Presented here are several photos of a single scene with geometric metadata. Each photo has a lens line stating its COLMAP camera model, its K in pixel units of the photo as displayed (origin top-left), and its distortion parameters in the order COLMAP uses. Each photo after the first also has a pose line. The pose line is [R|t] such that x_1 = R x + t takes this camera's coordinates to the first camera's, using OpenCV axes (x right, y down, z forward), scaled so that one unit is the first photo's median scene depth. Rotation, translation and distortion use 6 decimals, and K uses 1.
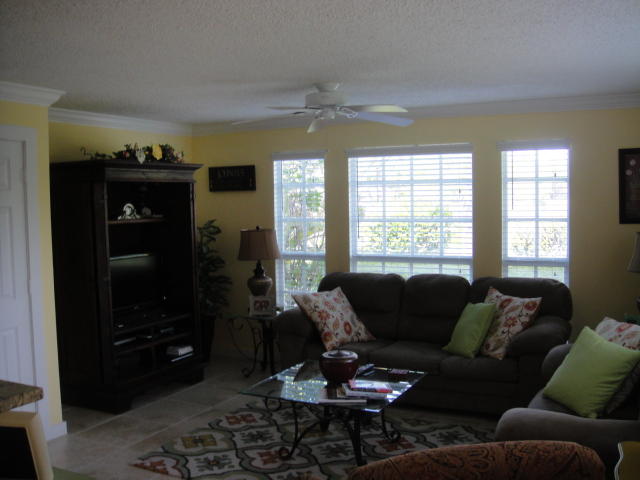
lens RADIAL K [[673.7, 0, 319.7], [0, 673.7, 241.9], [0, 0, 1]] dist [-0.115711, 0.000000]
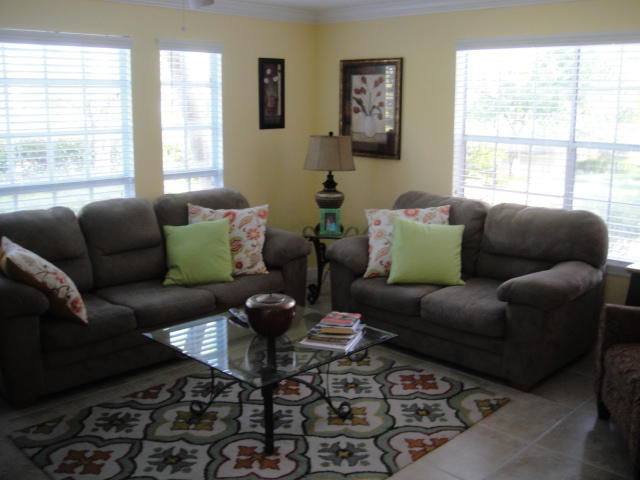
lens RADIAL K [[673.7, 0, 319.3], [0, 673.7, 237.8], [0, 0, 1]] dist [-0.115711, 0.000000]
pose [[0.300957, -0.164074, 0.939417, -0.516625], [0.058418, 0.986410, 0.153567, -0.014788], [-0.951847, 0.008662, 0.306451, 0.537447]]
